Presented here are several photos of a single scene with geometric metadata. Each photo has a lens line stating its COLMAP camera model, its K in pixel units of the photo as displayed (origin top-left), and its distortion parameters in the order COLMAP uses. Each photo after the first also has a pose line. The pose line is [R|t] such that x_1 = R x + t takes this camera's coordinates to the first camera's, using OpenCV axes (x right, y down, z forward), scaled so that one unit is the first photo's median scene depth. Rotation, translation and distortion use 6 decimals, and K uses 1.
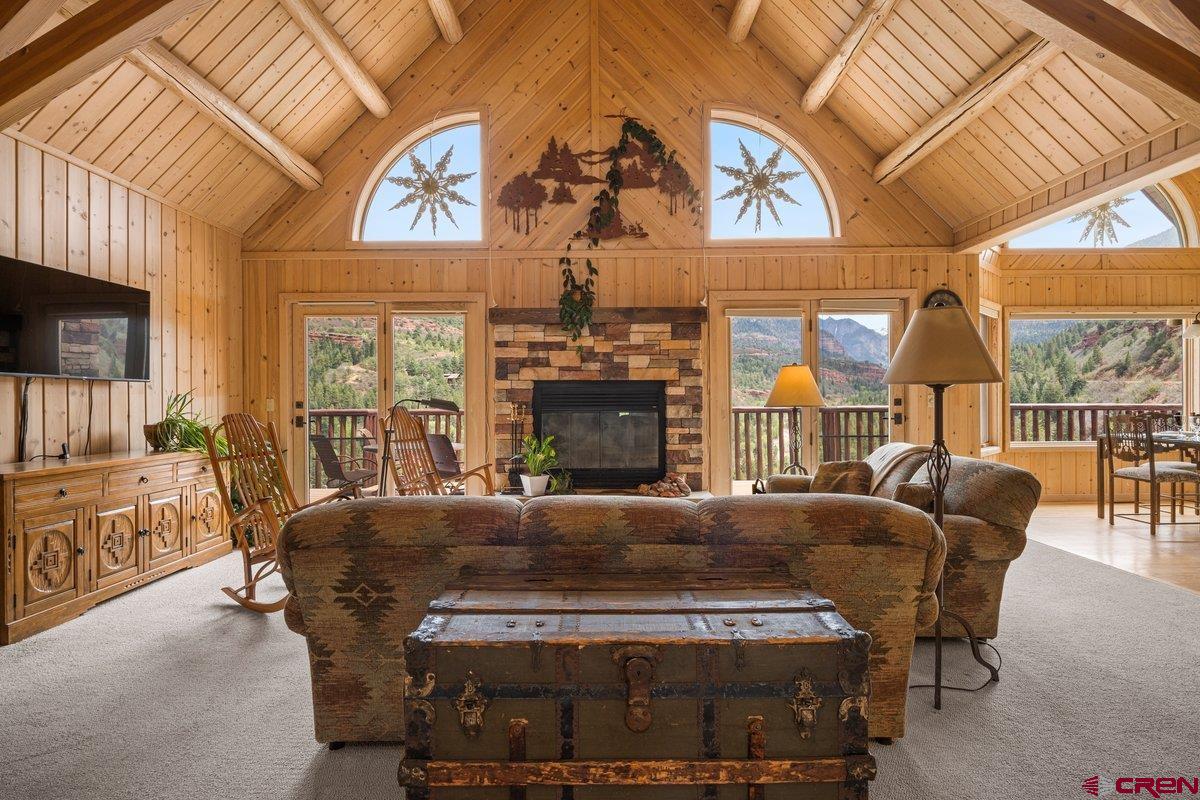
lens RADIAL K [[643.3, 0, 610.3], [0, 643.3, 398.2], [0, 0, 1]] dist [-0.004262, -0.002789]
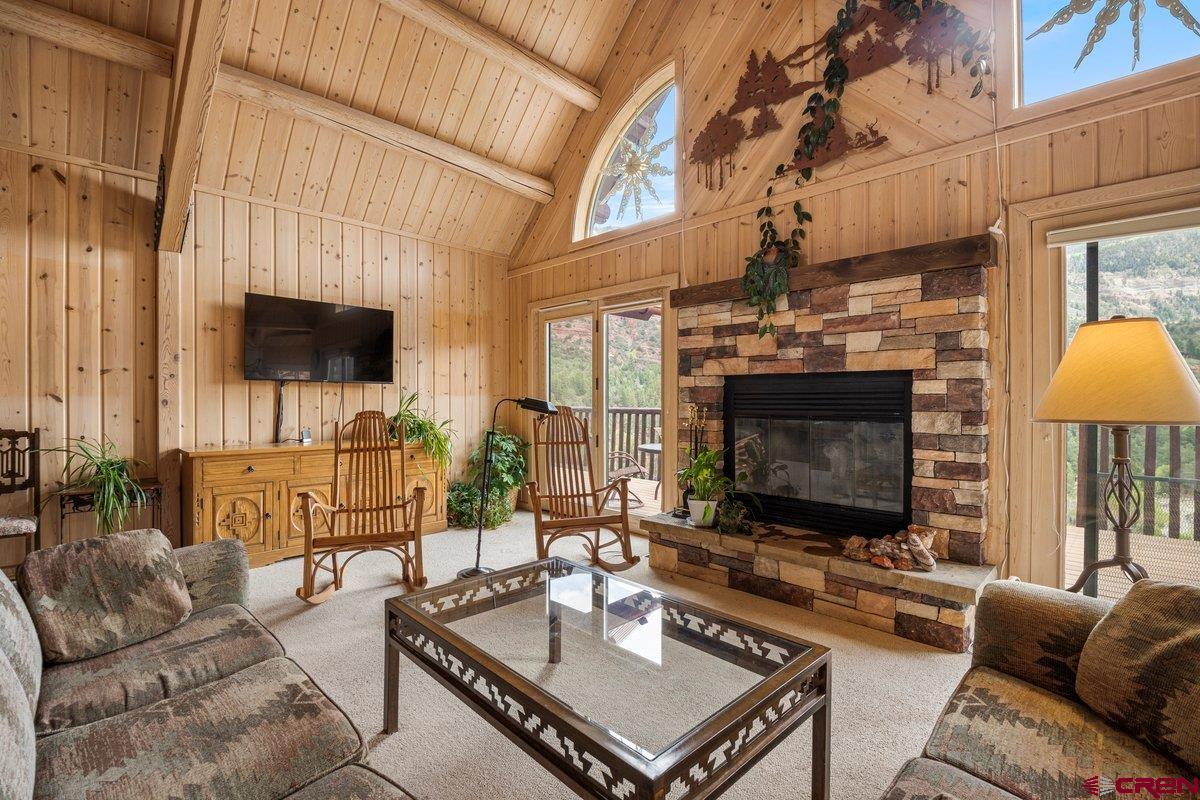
lens RADIAL K [[544.1, 0, 598.6], [0, 544.1, 402.4], [0, 0, 1]] dist [0.000419, -0.018248]
pose [[0.693414, 0.009362, -0.720479, 0.249290], [-0.004385, 0.999952, 0.008773, -0.000502], [0.720526, -0.002924, 0.693421, 0.436026]]
